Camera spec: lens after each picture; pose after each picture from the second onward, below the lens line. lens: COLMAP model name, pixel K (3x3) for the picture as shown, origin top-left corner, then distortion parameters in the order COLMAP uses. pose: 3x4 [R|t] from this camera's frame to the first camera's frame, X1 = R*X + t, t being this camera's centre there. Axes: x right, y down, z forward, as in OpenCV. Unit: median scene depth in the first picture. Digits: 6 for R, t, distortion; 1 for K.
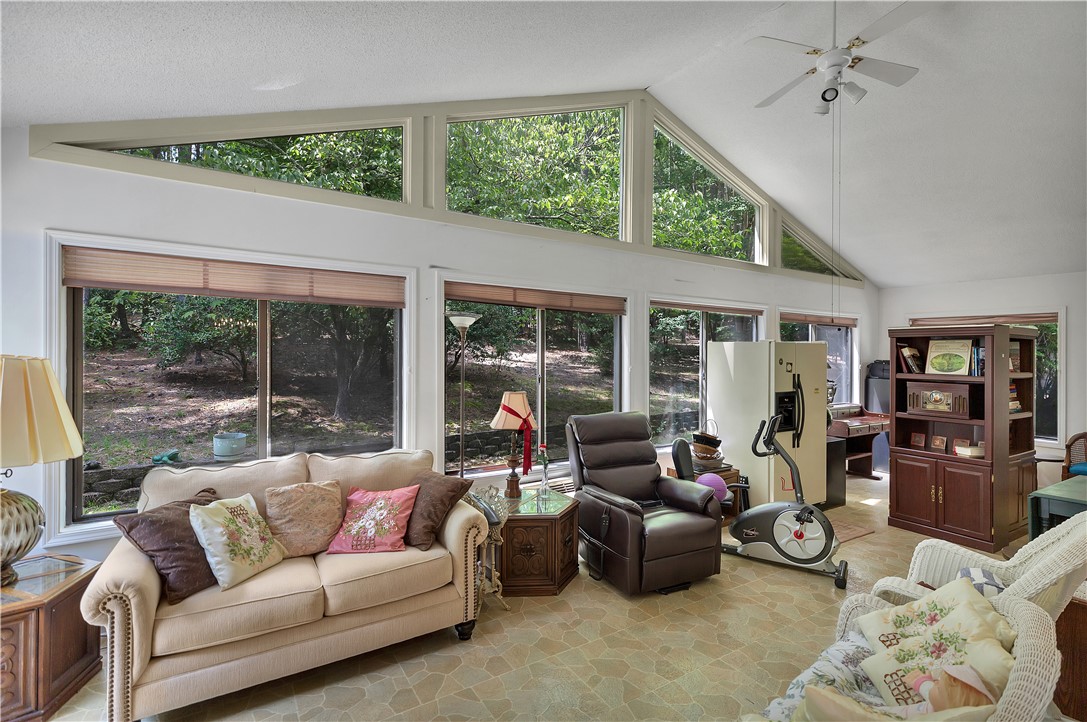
lens RADIAL K [[505.6, 0, 543.5], [0, 505.6, 357.4], [0, 0, 1]] dist [0.004574, -0.000210]
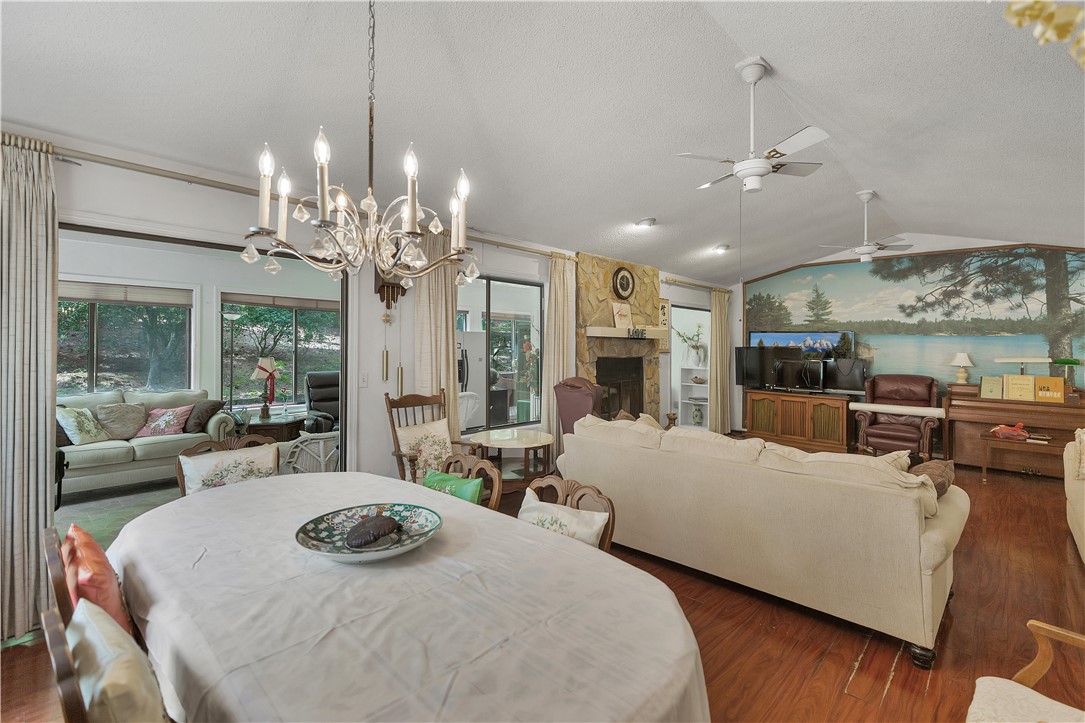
lens RADIAL K [[504.7, 0, 552.8], [0, 504.7, 344.8], [0, 0, 1]] dist [0.004574, -0.000210]
pose [[0.962240, 0.003386, 0.272183, 0.525903], [-0.003550, 0.999994, 0.000108, 0.024913], [-0.272181, -0.001071, 0.962246, -1.176528]]
